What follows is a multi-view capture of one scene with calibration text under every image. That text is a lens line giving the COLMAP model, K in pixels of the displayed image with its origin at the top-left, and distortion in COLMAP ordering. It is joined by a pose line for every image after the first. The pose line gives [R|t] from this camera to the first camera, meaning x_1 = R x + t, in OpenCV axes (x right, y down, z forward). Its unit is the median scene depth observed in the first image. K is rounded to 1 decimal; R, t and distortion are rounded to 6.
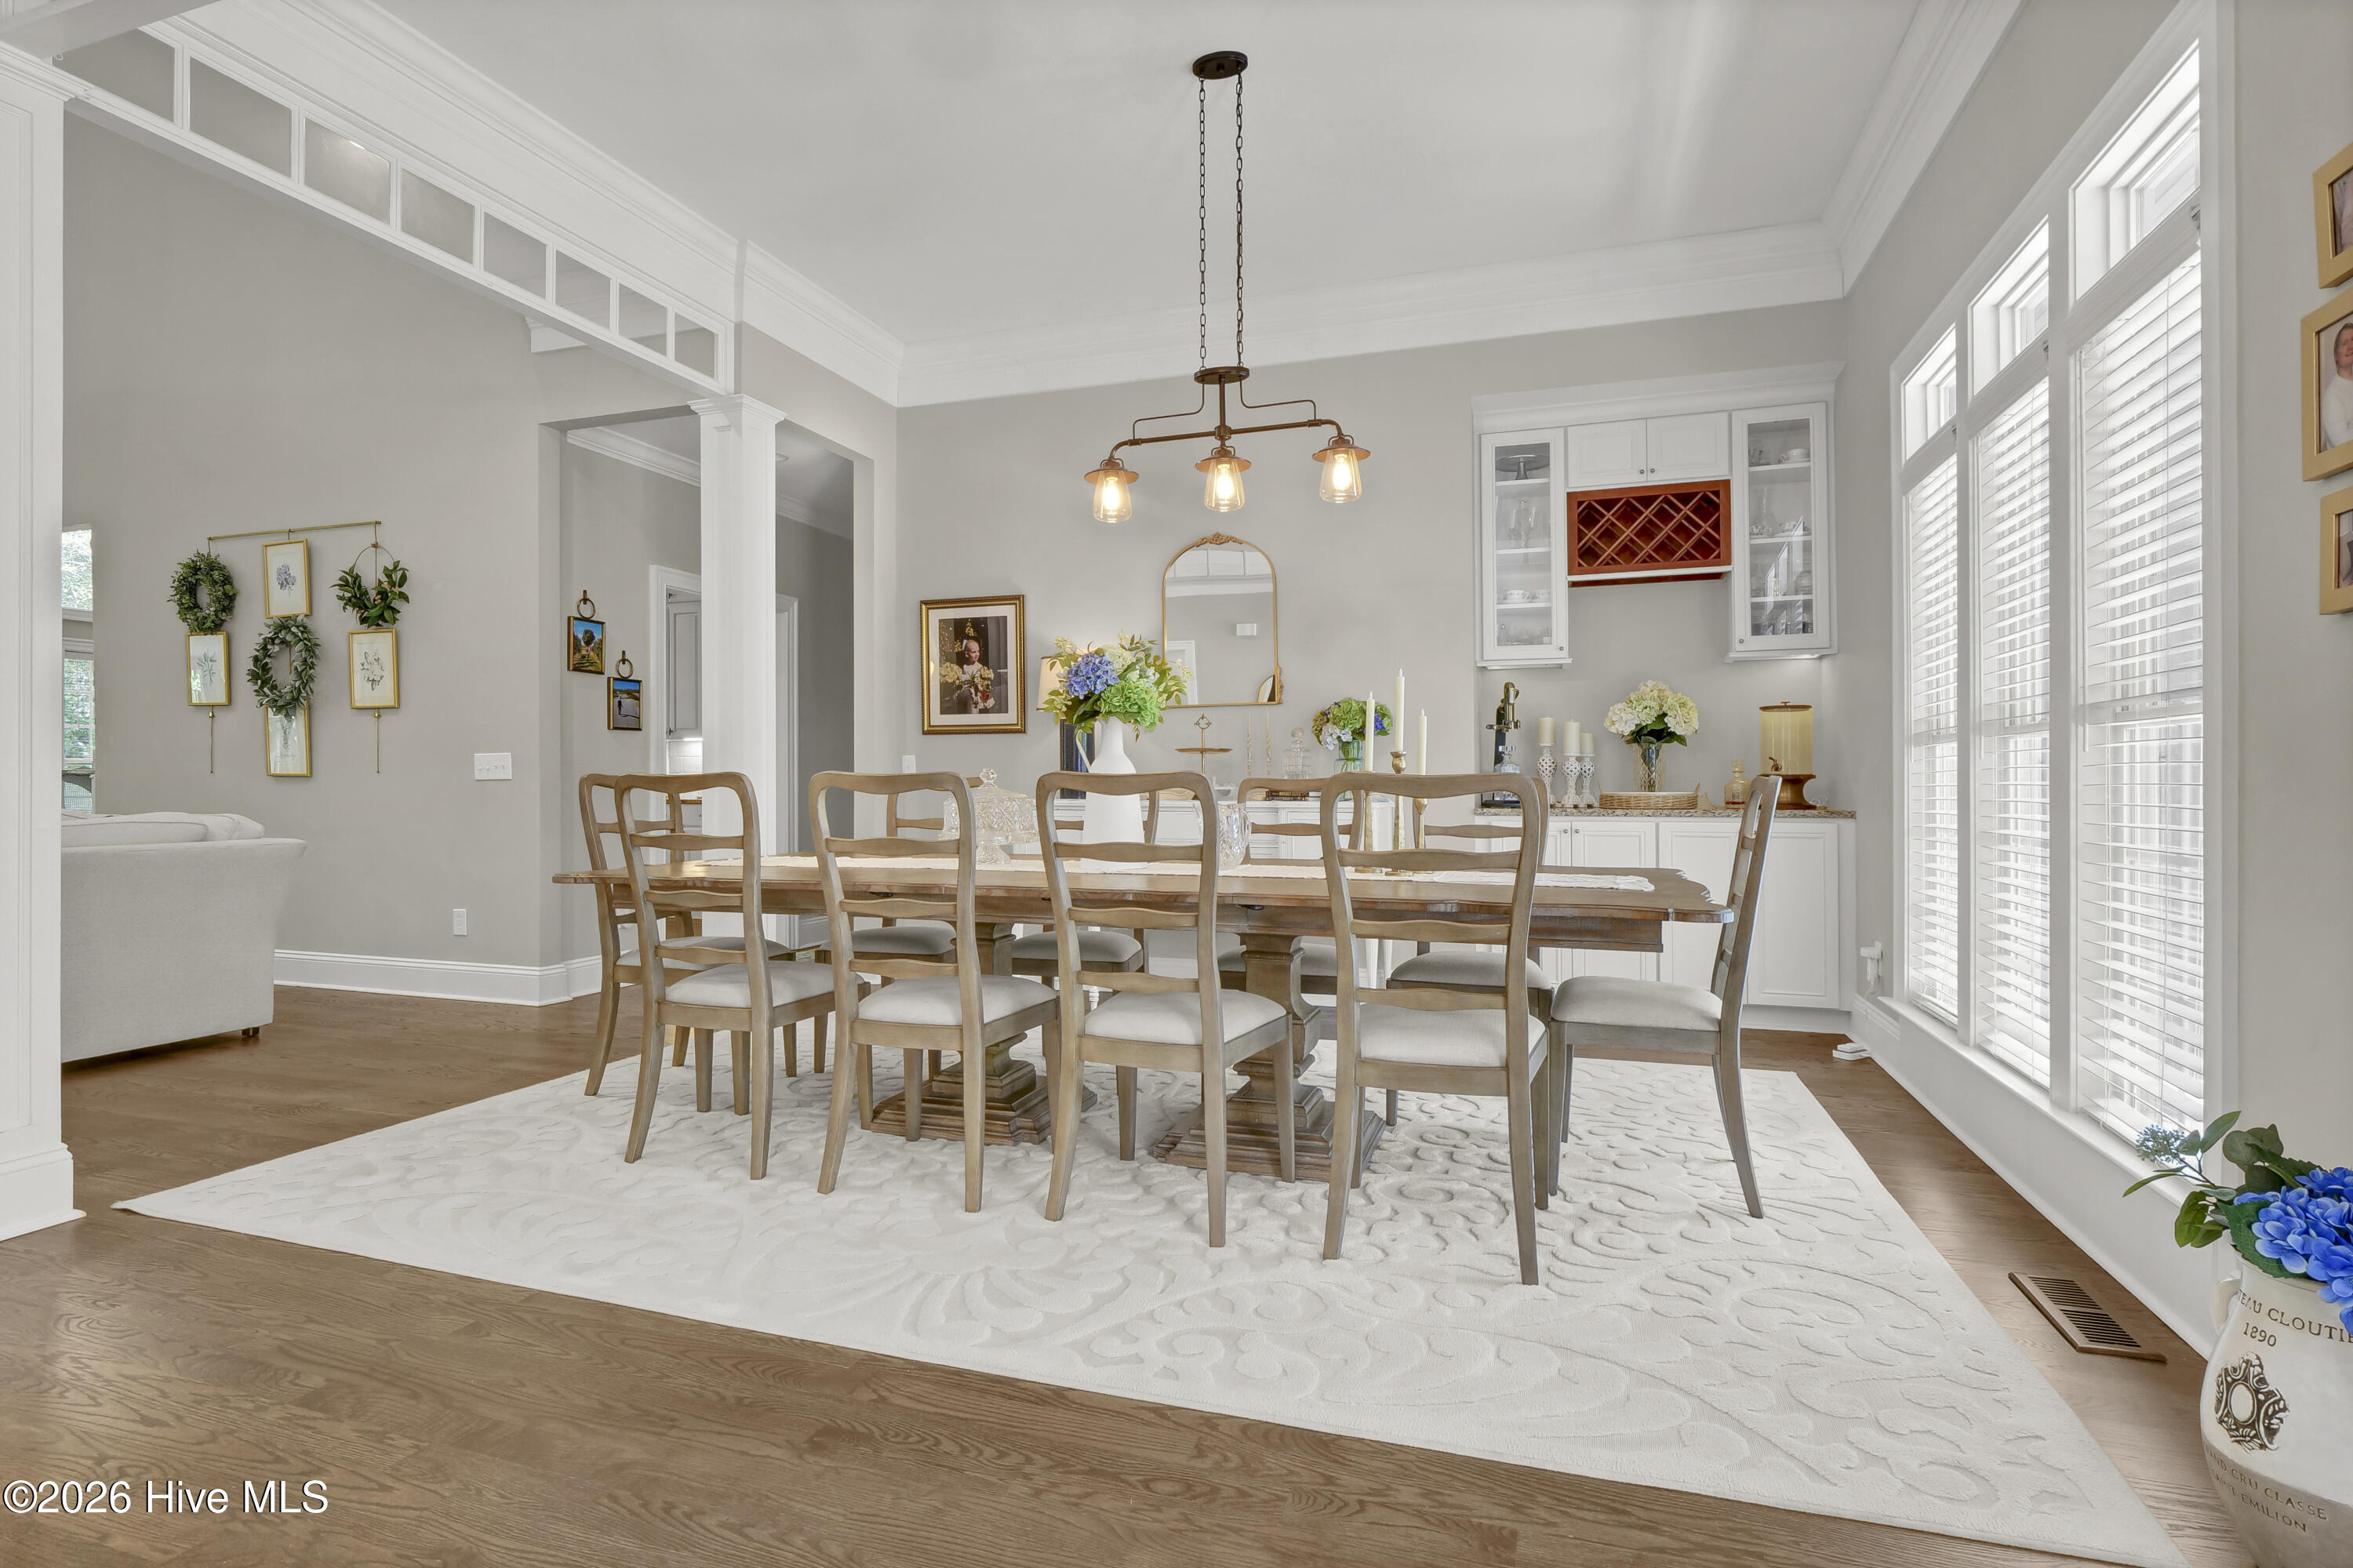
lens RADIAL K [[1169.3, 0, 1172.4], [0, 1169.3, 787.4], [0, 0, 1]] dist [-0.014467, -0.000524]
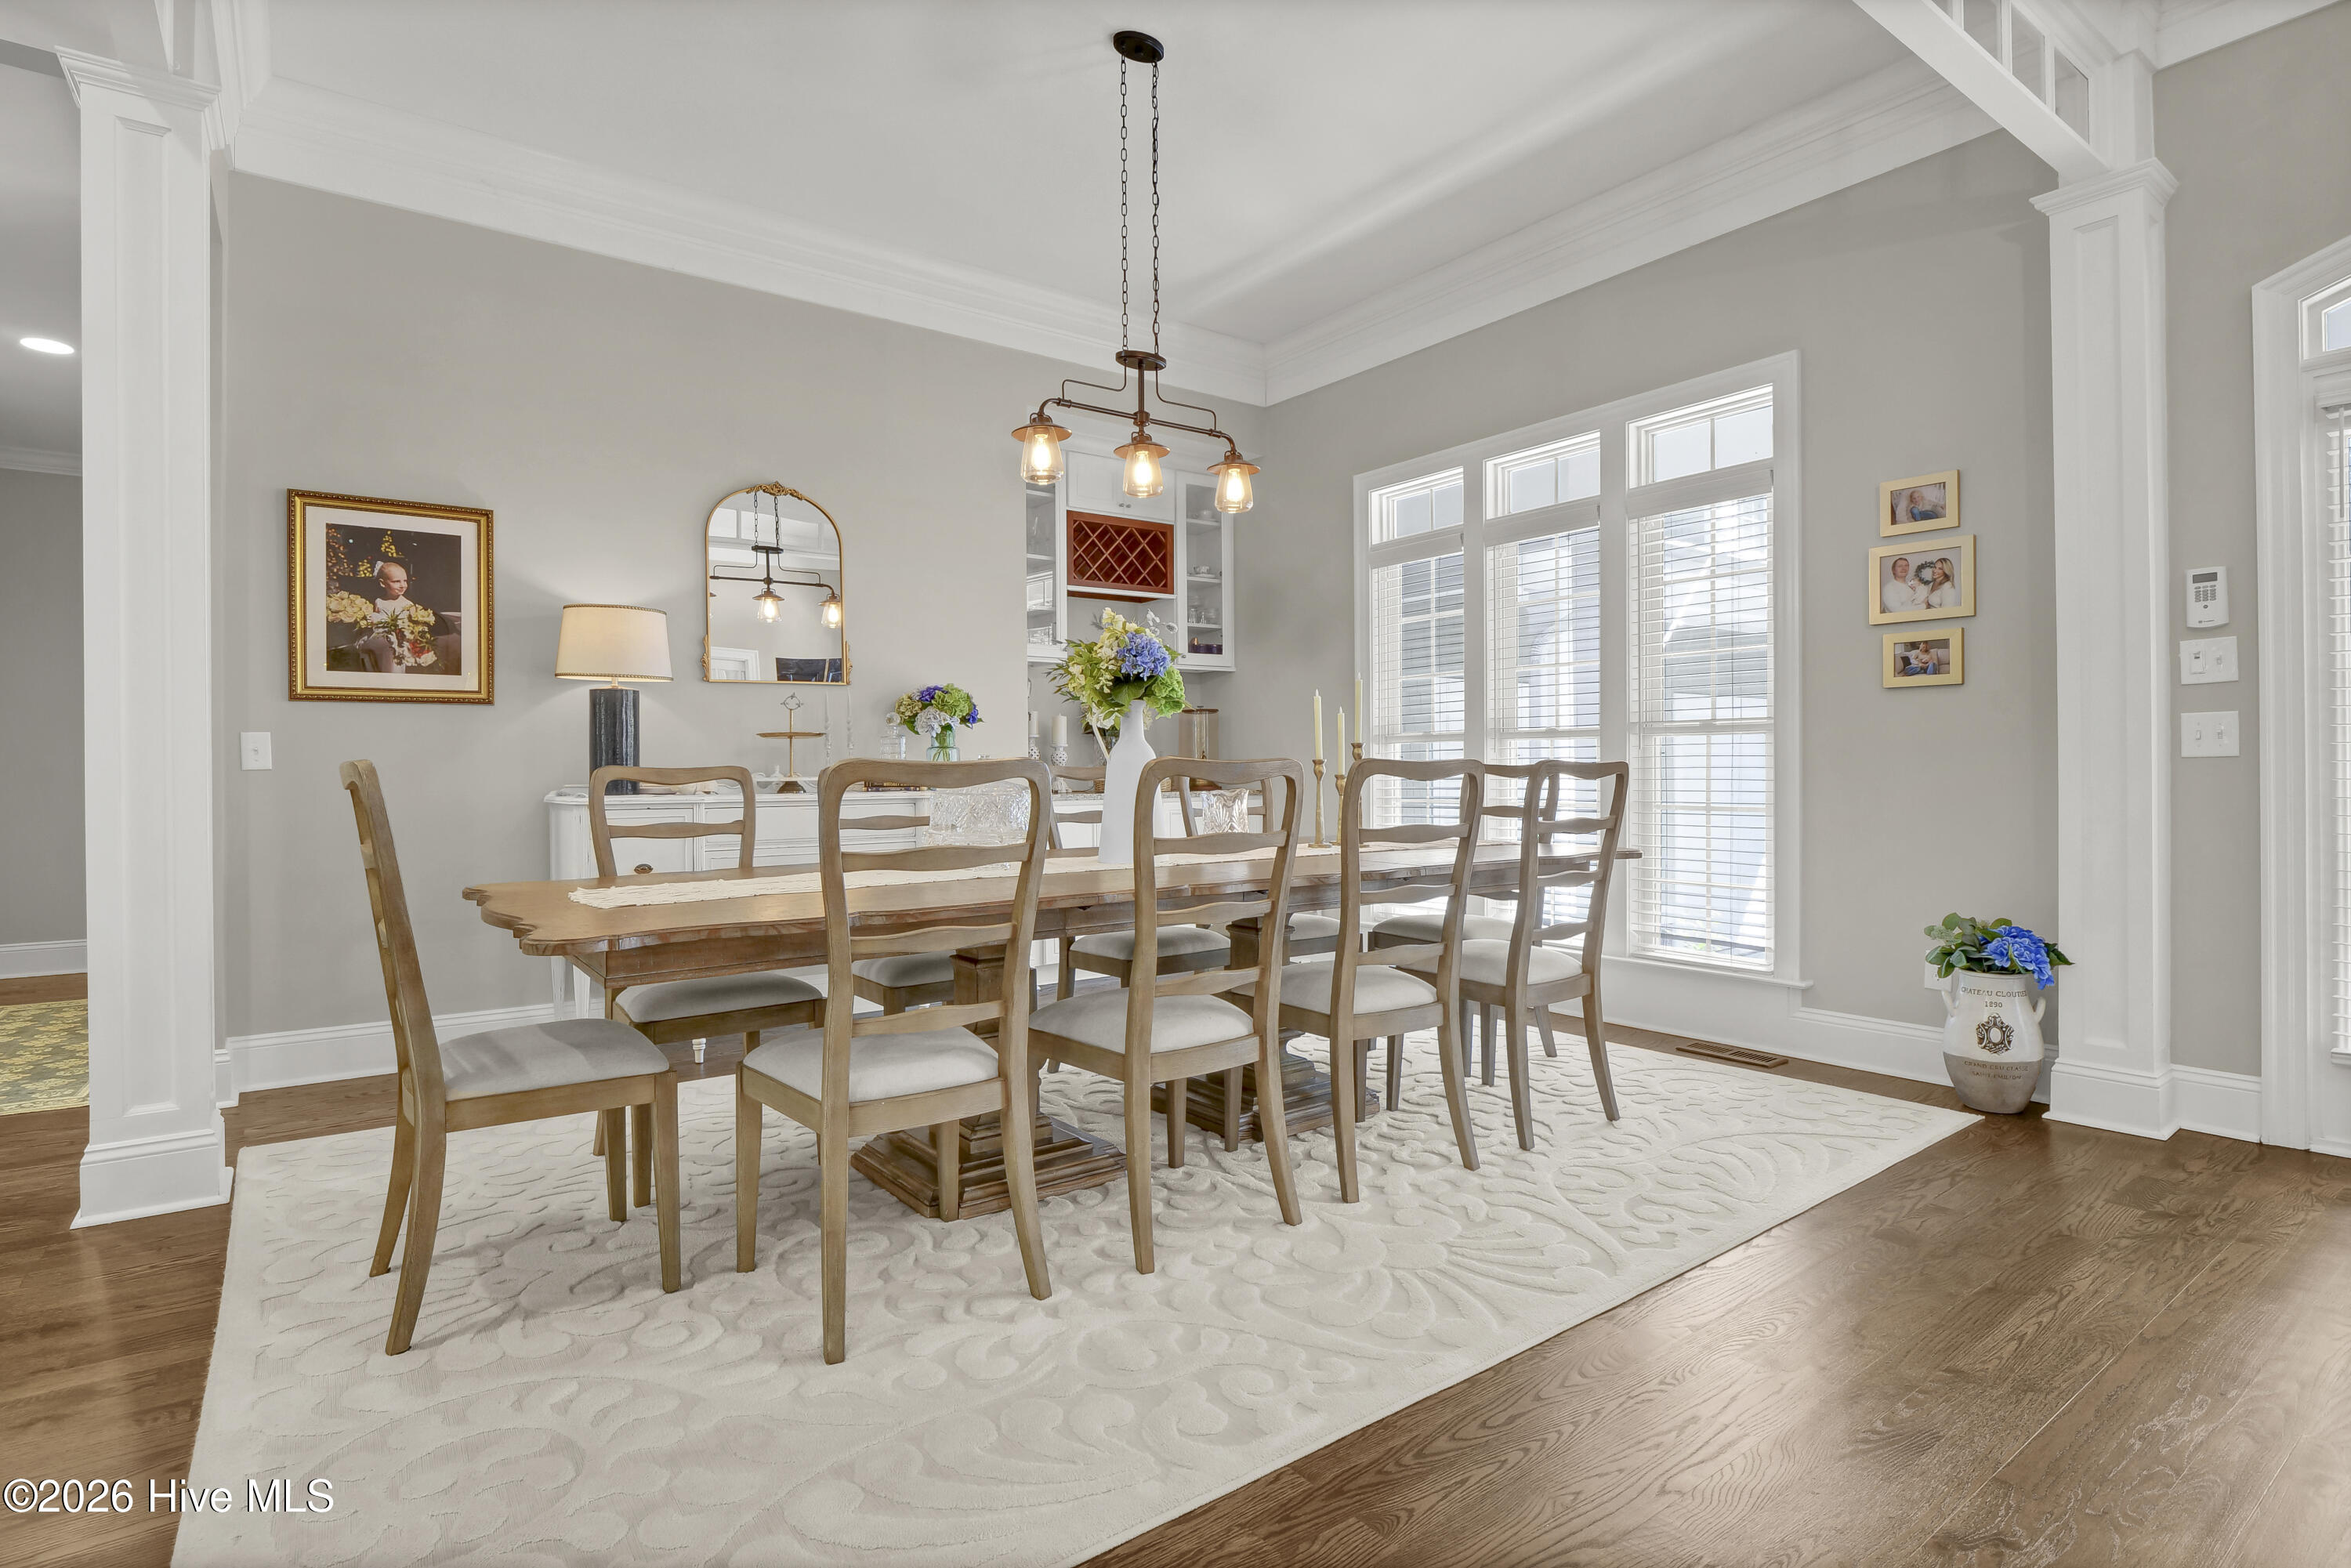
lens RADIAL K [[1168.2, 0, 1174.4], [0, 1168.2, 776.1], [0, 0, 1]] dist [-0.014467, -0.000524]
pose [[0.570603, -0.007725, 0.821190, -0.524889], [0.010214, 0.999945, 0.002309, -0.000595], [-0.821163, 0.007070, 0.570650, 0.284140]]
